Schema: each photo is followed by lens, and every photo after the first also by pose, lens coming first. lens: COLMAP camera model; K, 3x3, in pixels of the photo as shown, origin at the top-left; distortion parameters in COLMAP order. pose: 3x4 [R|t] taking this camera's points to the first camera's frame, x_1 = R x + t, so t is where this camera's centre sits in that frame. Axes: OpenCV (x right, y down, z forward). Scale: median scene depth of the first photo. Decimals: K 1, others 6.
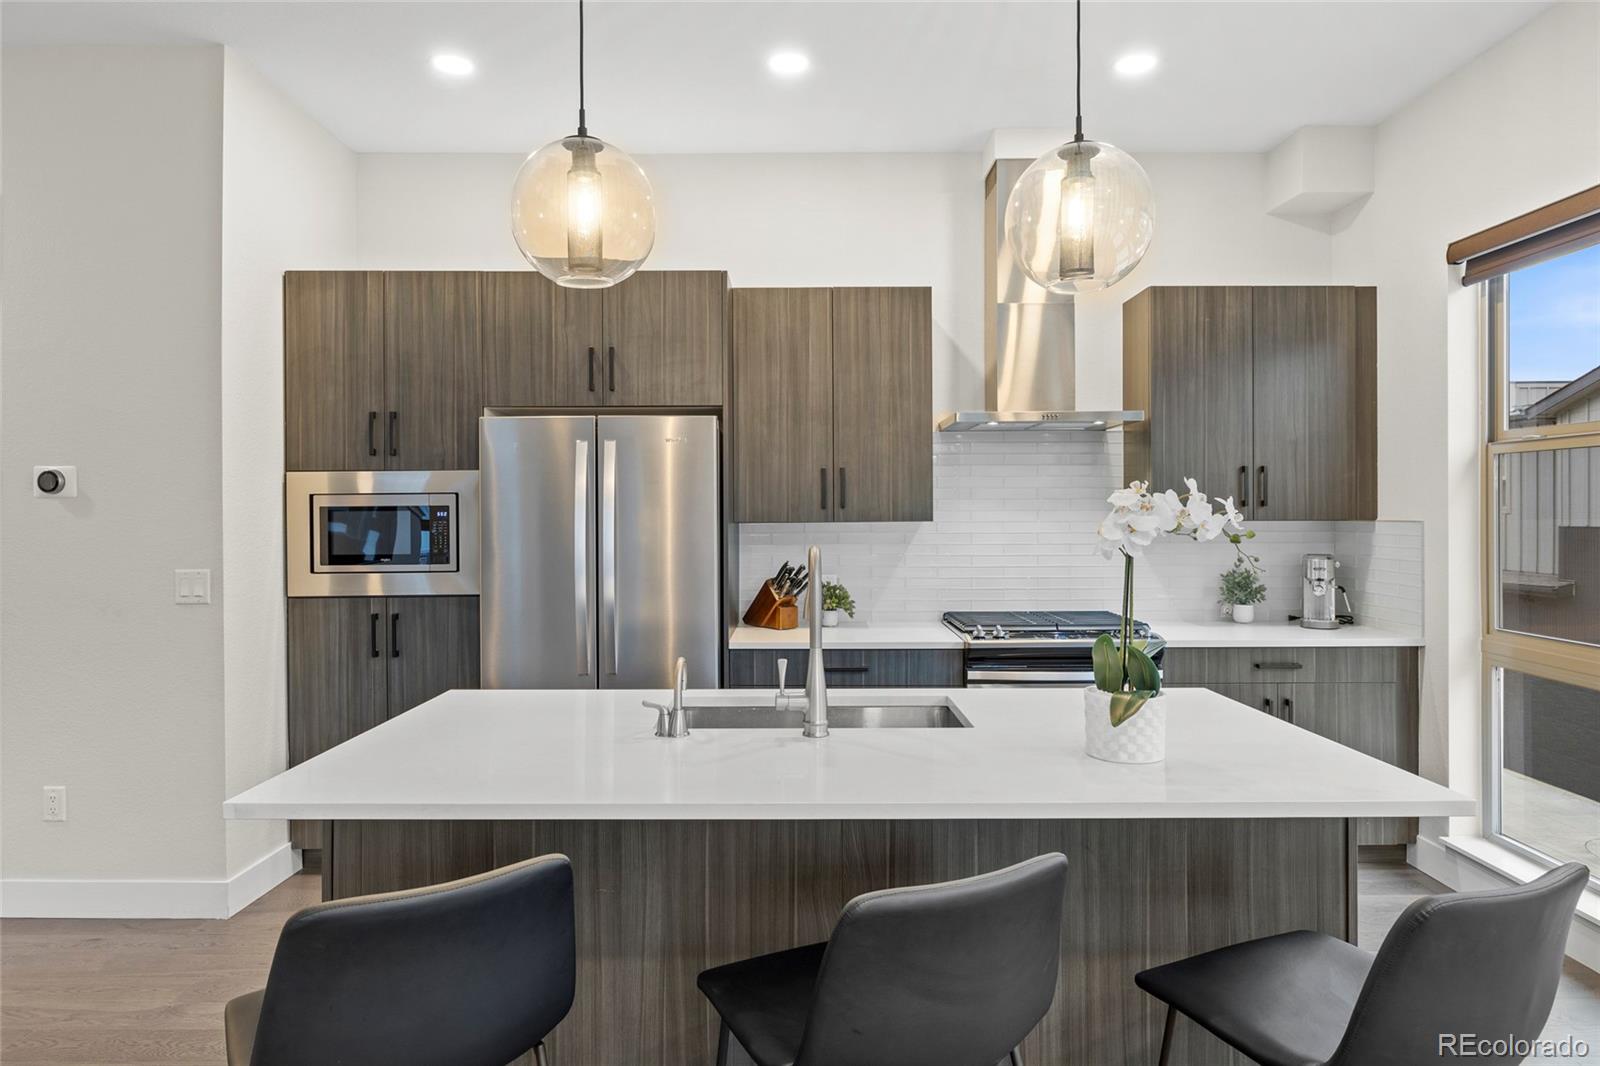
lens RADIAL K [[976.7, 0, 818.6], [0, 976.7, 512.9], [0, 0, 1]] dist [-0.004074, 0.001232]
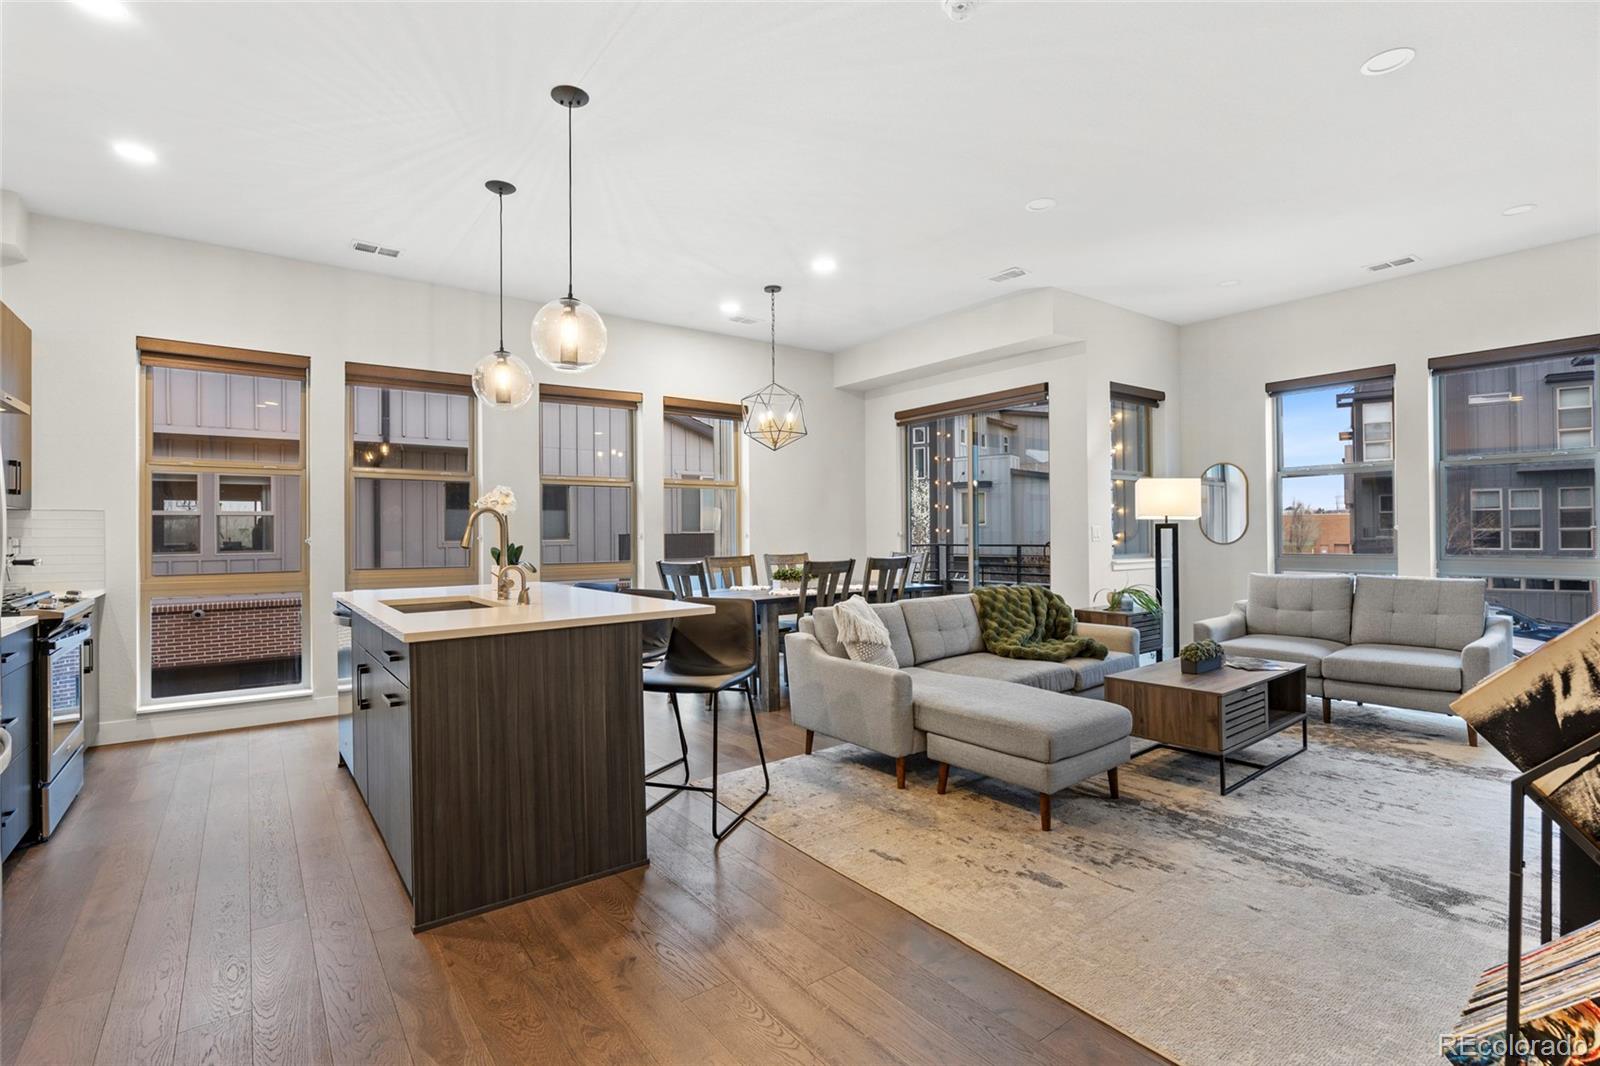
lens RADIAL K [[729.2, 0, 801.1], [0, 729.2, 526.4], [0, 0, 1]] dist [-0.010524, 0.000257]
pose [[-0.599149, 0.013146, 0.800530, -0.922077], [0.008576, 0.999913, -0.010002, 0.053261], [-0.800592, 0.000873, -0.599209, 0.813395]]
